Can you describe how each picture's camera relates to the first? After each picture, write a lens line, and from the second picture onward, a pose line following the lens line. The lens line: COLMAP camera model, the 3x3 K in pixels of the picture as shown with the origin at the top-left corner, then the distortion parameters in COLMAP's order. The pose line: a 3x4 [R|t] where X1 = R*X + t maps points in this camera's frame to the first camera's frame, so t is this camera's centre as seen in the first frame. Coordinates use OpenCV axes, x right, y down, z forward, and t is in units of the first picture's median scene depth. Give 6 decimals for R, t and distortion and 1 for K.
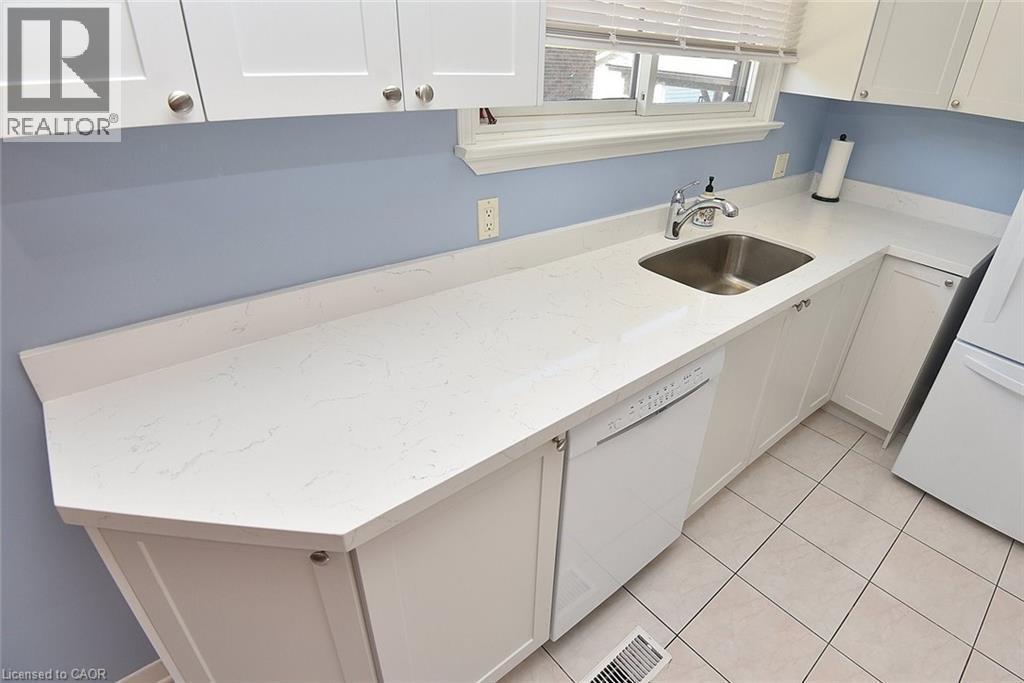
lens RADIAL K [[525.7, 0, 567.4], [0, 525.7, 343.9], [0, 0, 1]] dist [-0.001022, -0.000289]
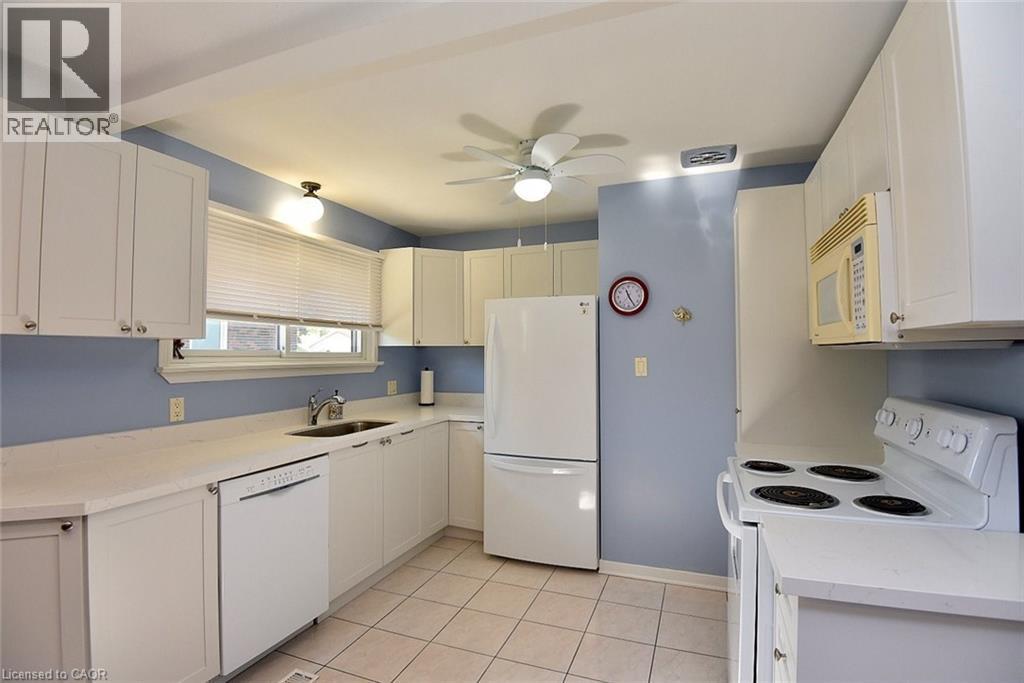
lens RADIAL K [[490.7, 0, 512.9], [0, 490.7, 337.9], [0, 0, 1]] dist [-0.040396, -0.000227]
pose [[0.898648, -0.052395, 0.435530, 0.136093], [0.266203, 0.854270, -0.446497, 0.464084], [-0.348666, 0.517183, 0.781636, -0.597255]]
